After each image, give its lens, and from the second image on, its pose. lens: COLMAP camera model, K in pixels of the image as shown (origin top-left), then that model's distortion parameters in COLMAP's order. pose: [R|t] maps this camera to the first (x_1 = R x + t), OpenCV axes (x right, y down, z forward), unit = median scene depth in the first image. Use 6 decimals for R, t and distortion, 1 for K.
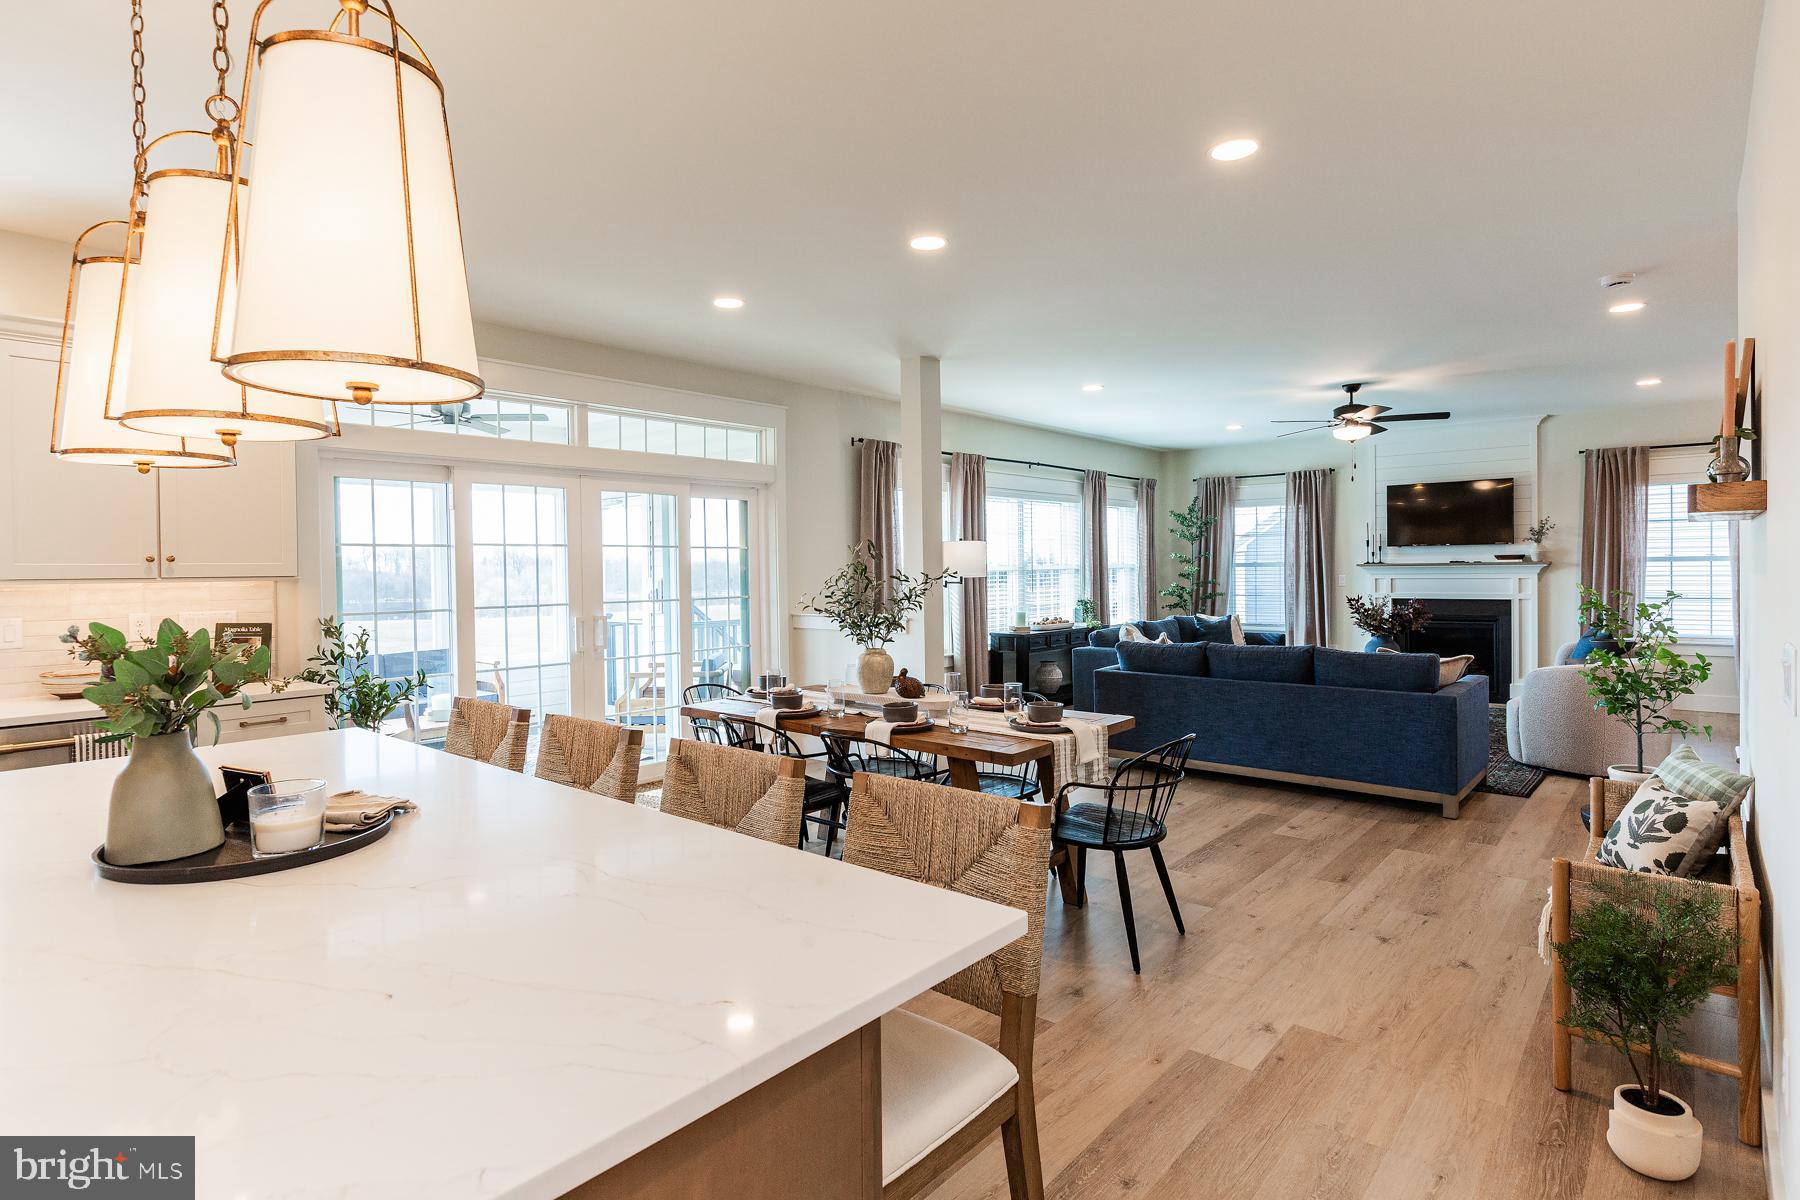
lens RADIAL K [[940.0, 0, 897.1], [0, 940.0, 589.5], [0, 0, 1]] dist [-0.012218, 0.000511]
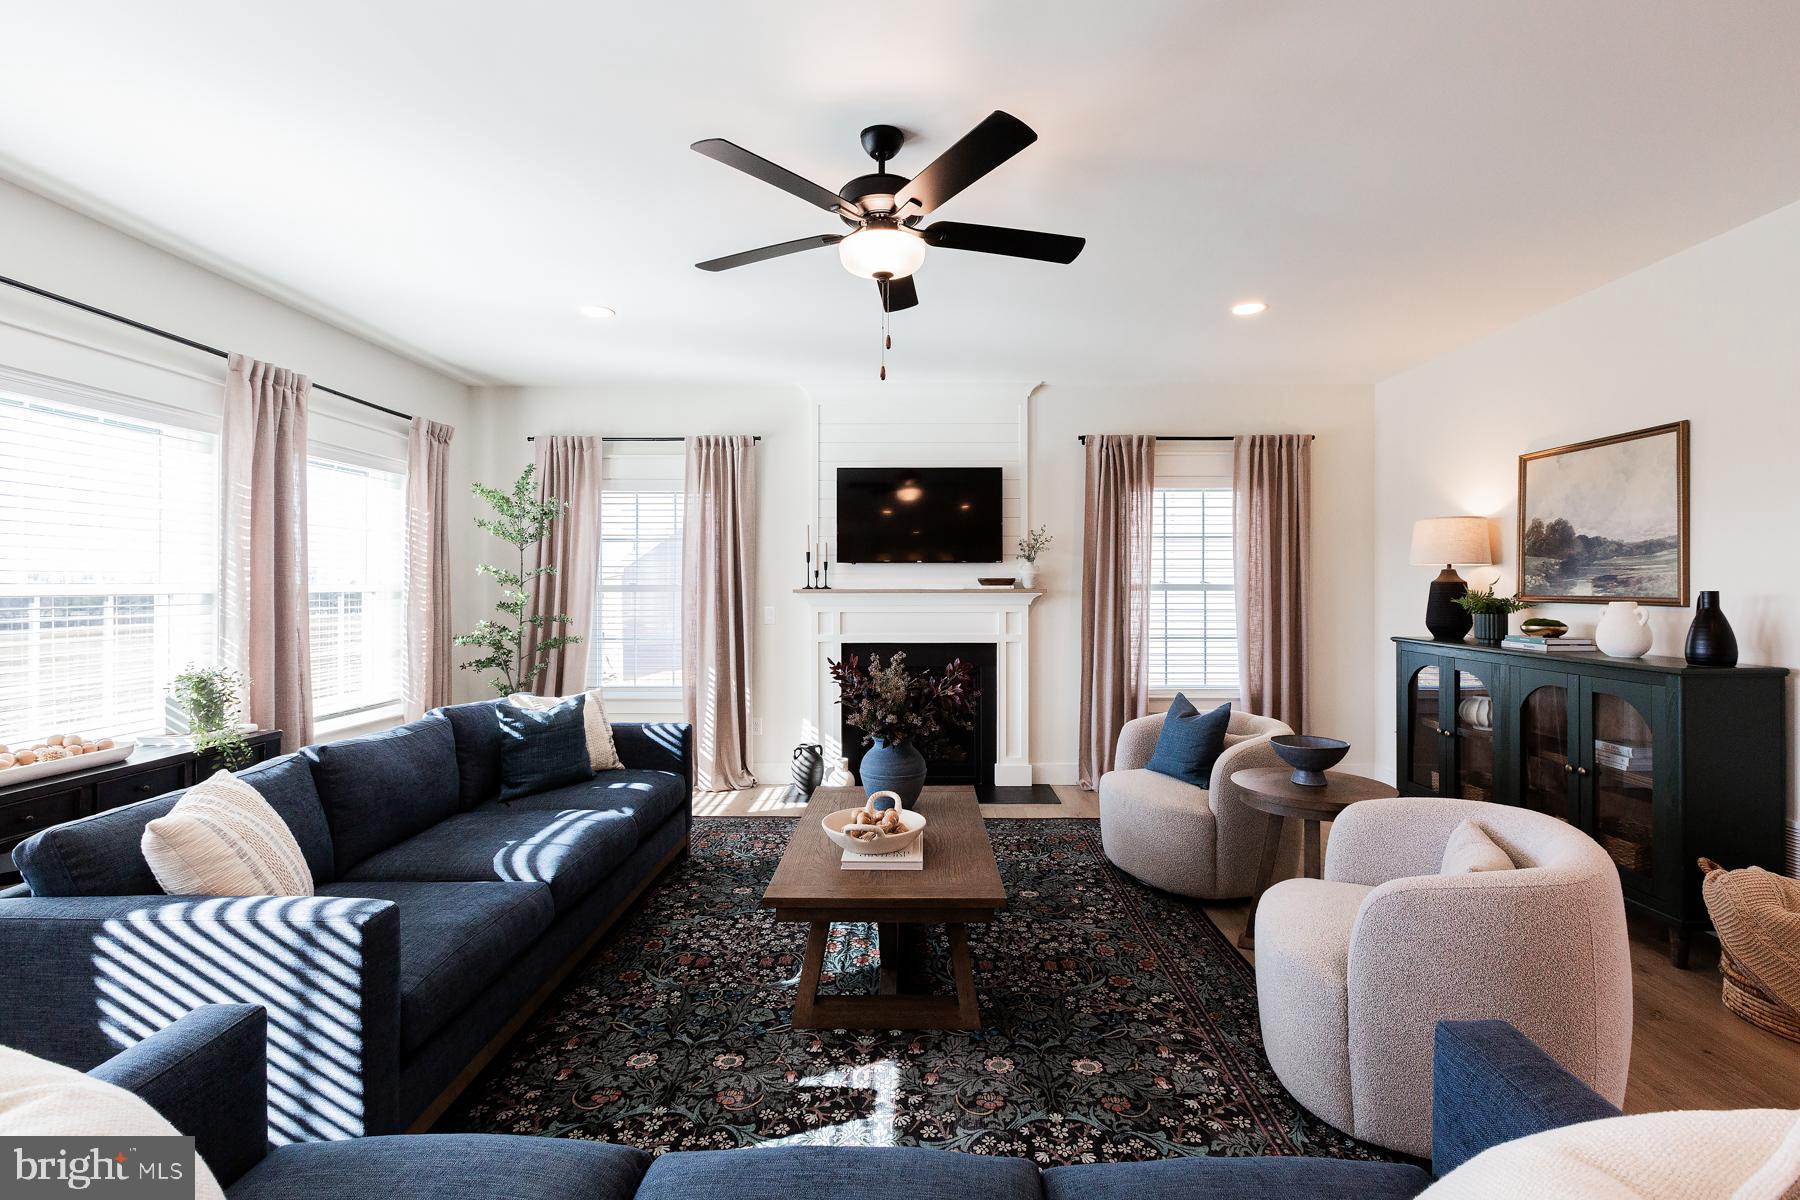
lens RADIAL K [[813.6, 0, 910.4], [0, 813.6, 592.8], [0, 0, 1]] dist [-0.001066, -0.000085]
pose [[0.773124, 0.008020, 0.634204, 0.218279], [0.004891, 0.999815, -0.018607, -0.015145], [-0.634236, 0.017488, 0.772942, 0.566132]]
